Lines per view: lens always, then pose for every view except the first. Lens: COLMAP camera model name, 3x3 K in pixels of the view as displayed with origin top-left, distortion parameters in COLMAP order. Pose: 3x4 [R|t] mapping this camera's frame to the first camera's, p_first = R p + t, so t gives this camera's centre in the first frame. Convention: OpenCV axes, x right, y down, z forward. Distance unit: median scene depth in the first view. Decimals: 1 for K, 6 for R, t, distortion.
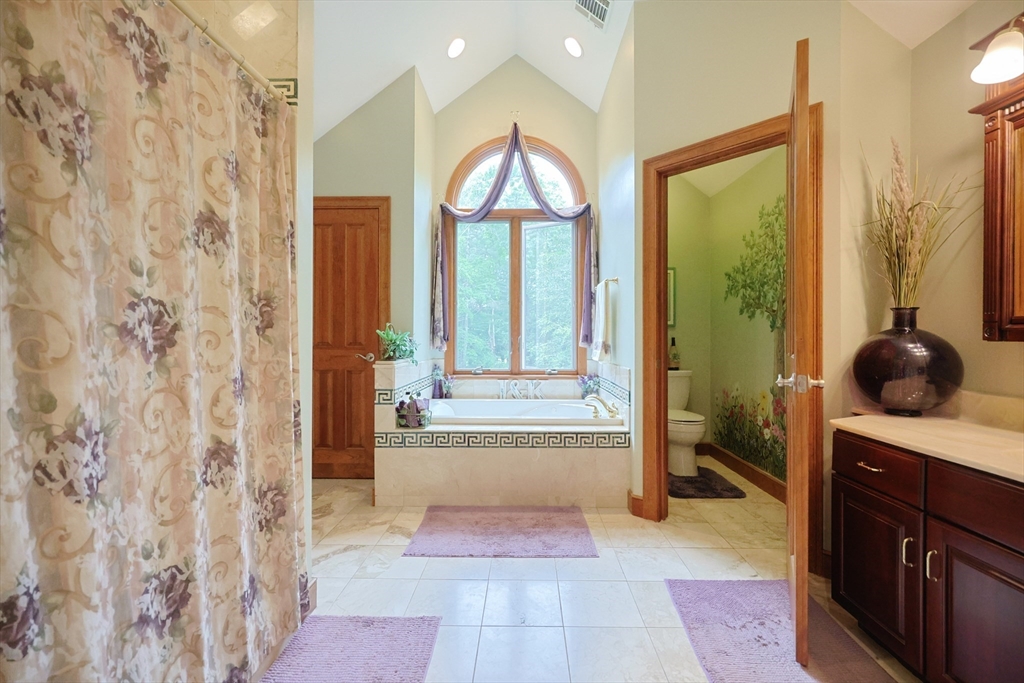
lens RADIAL K [[437.6, 0, 513.8], [0, 437.6, 337.7], [0, 0, 1]] dist [-0.000854, 0.000233]
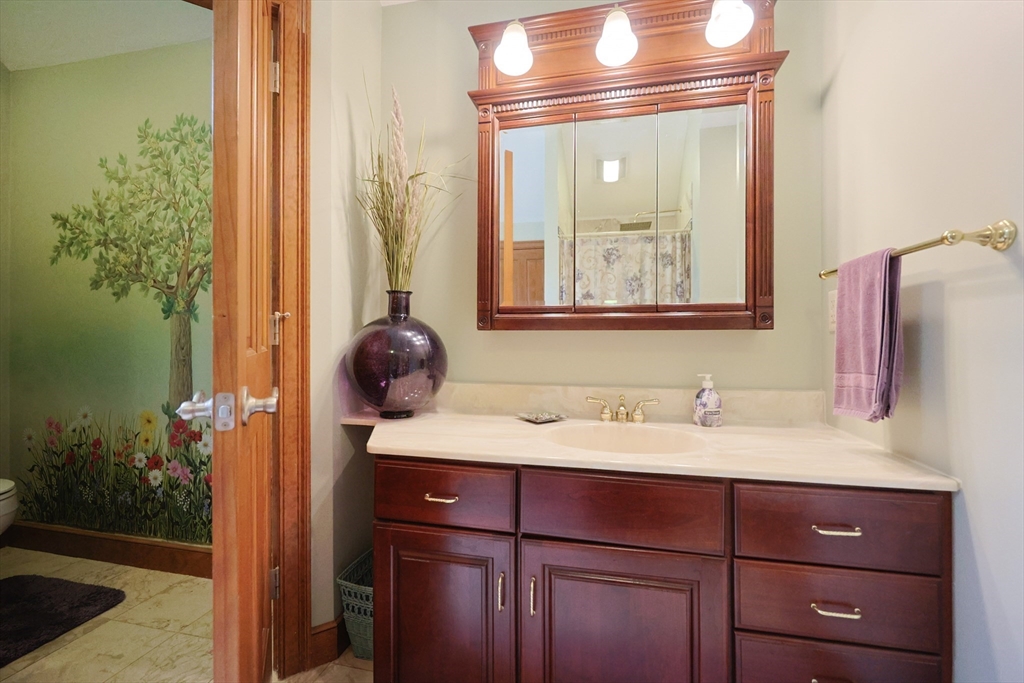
lens RADIAL K [[437.6, 0, 513.8], [0, 437.6, 337.7], [0, 0, 1]] dist [-0.000854, 0.000233]
pose [[0.204313, 0.003100, 0.978901, 0.055532], [-0.004613, 0.999987, -0.002204, 0.012790], [-0.978895, -0.004065, 0.204324, 0.339873]]
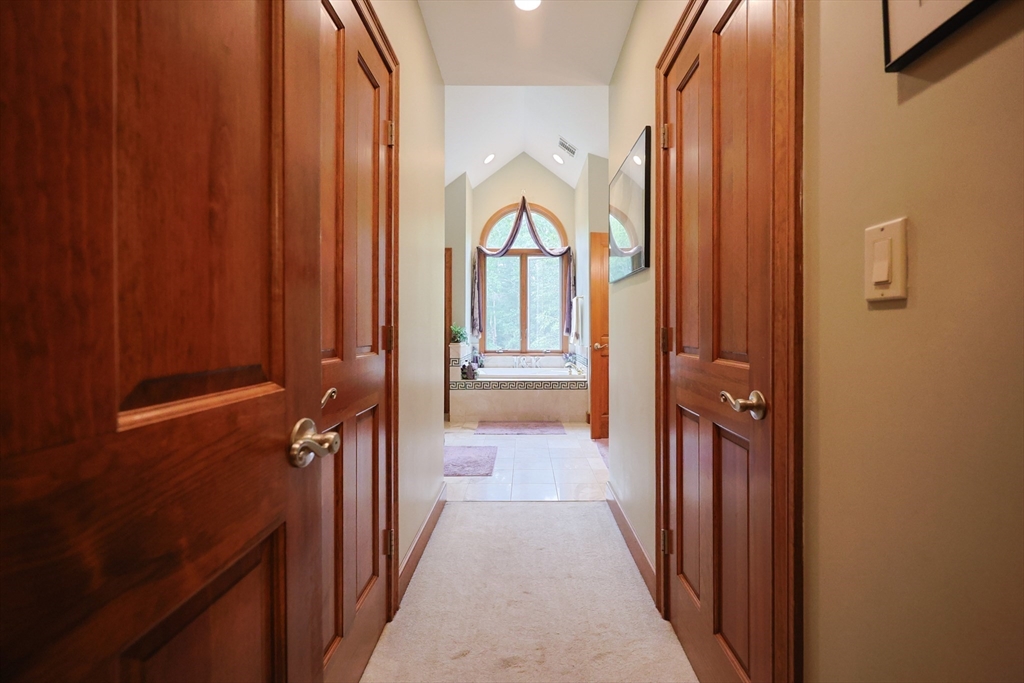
lens RADIAL K [[437.6, 0, 513.8], [0, 437.6, 337.7], [0, 0, 1]] dist [-0.000854, 0.000233]
pose [[0.999997, -0.002416, 0.000384, -0.046905], [0.002407, 0.999754, 0.022063, -0.009587], [-0.000438, -0.022062, 0.999757, -0.841840]]
